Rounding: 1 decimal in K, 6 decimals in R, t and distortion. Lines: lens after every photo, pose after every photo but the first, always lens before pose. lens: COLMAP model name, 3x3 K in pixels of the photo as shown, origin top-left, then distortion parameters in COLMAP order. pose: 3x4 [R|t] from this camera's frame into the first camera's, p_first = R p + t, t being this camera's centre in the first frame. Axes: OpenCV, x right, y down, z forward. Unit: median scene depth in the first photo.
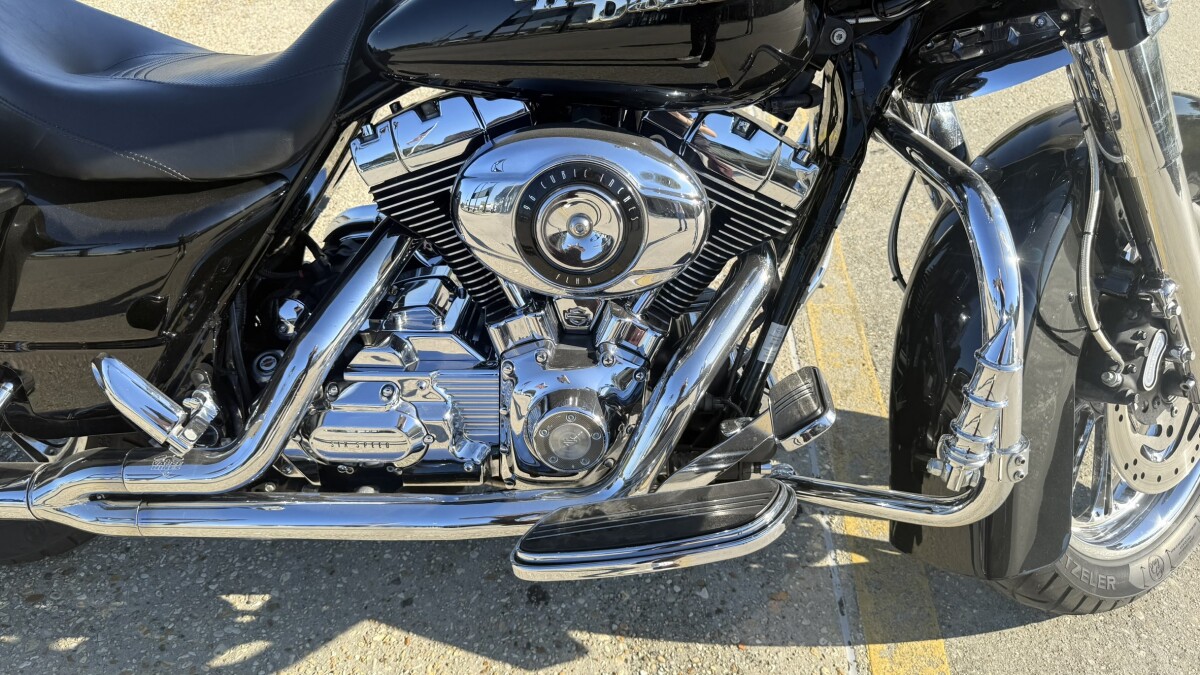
lens RADIAL K [[853.9, 0, 580.1], [0, 853.9, 329.3], [0, 0, 1]] dist [-0.005580, 0.001772]
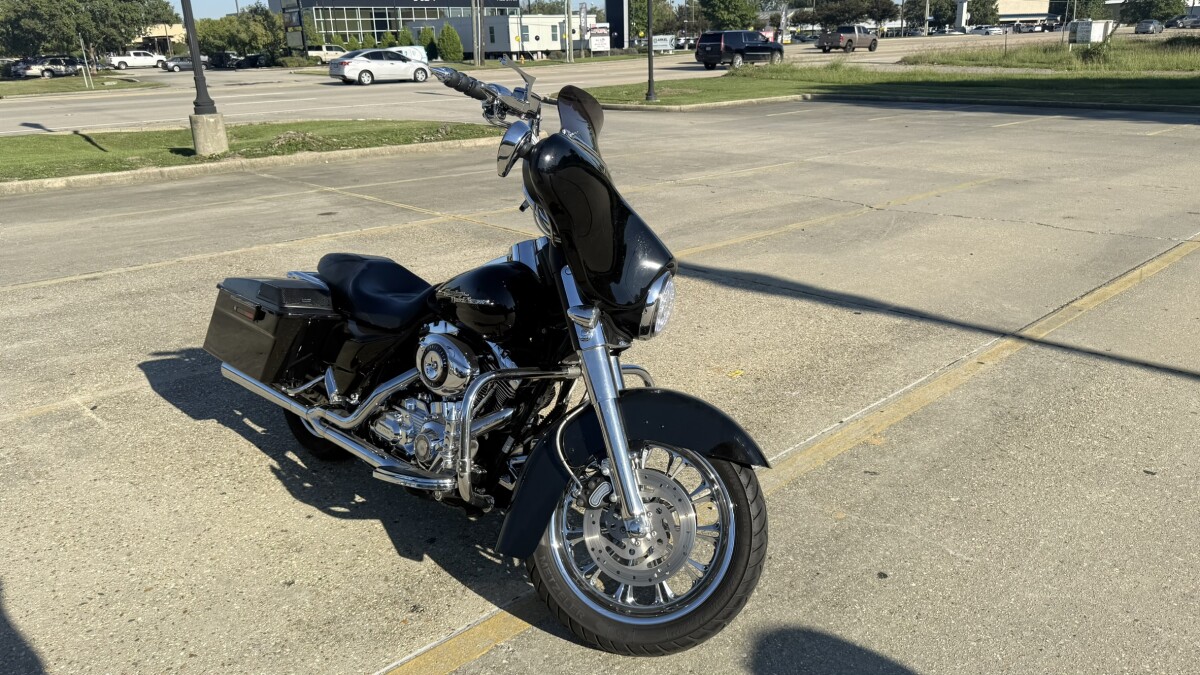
lens RADIAL K [[872.4, 0, 596.0], [0, 872.4, 336.5], [0, 0, 1]] dist [0.054585, -0.076030]
pose [[0.724307, 0.219963, -0.653449, 1.710220], [-0.428048, 0.886439, -0.176072, 0.064667], [0.540513, 0.407238, 0.736209, -0.688385]]
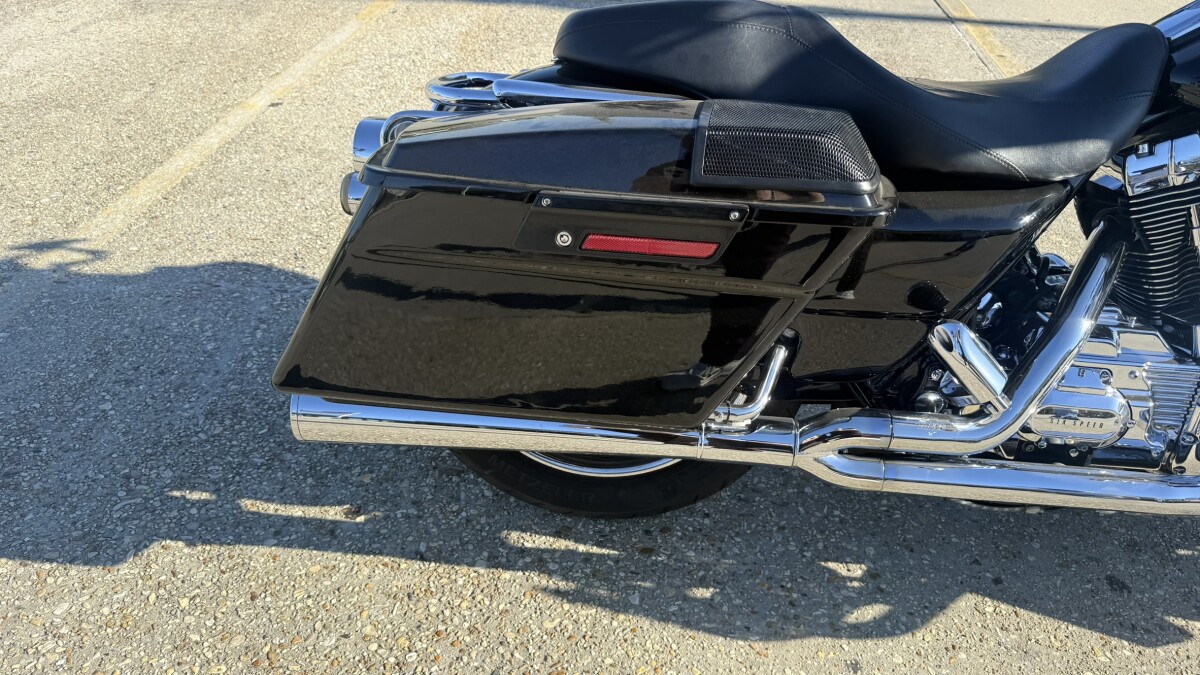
lens RADIAL K [[873.4, 0, 542.2], [0, 873.4, 324.0], [0, 0, 1]] dist [-0.003145, -0.008380]
pose [[0.996824, 0.079030, -0.009764, -0.840703], [-0.079514, 0.994489, -0.068338, 0.121433], [0.004309, 0.068897, 0.997614, -0.145246]]
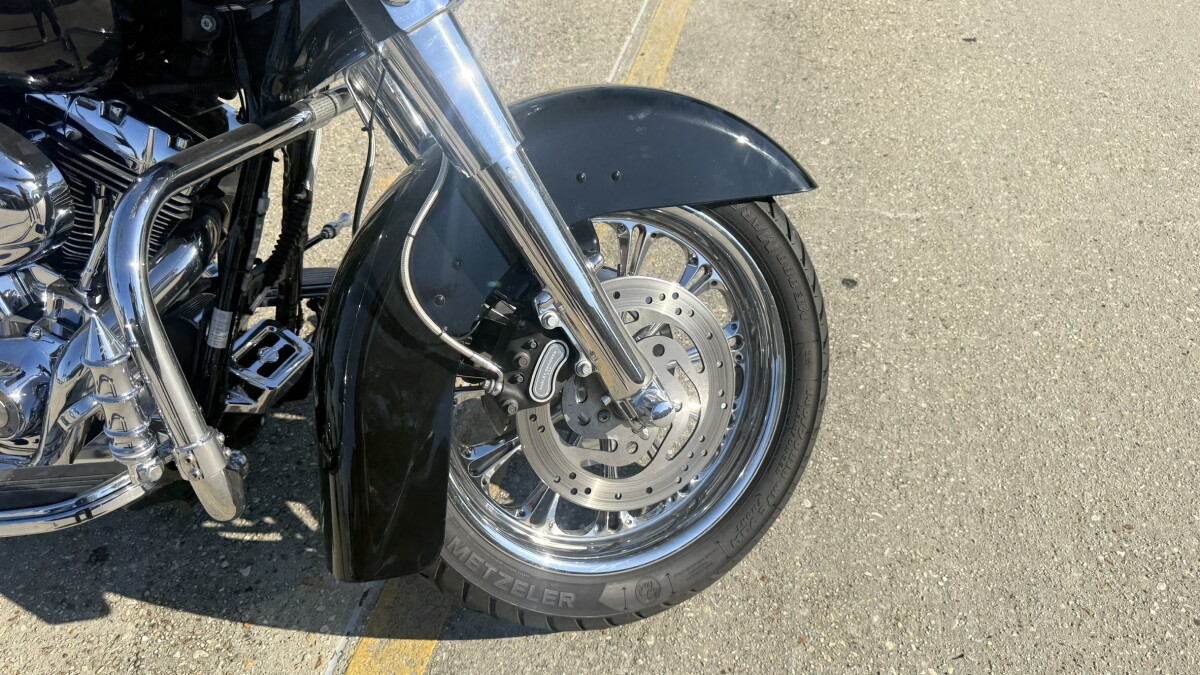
lens RADIAL K [[872.4, 0, 596.0], [0, 872.4, 336.5], [0, 0, 1]] dist [0.054585, -0.076030]
pose [[0.987347, 0.066942, -0.143750, 0.725063], [-0.063277, 0.997547, 0.029921, -0.029061], [0.145400, -0.020446, 0.989162, 0.028353]]
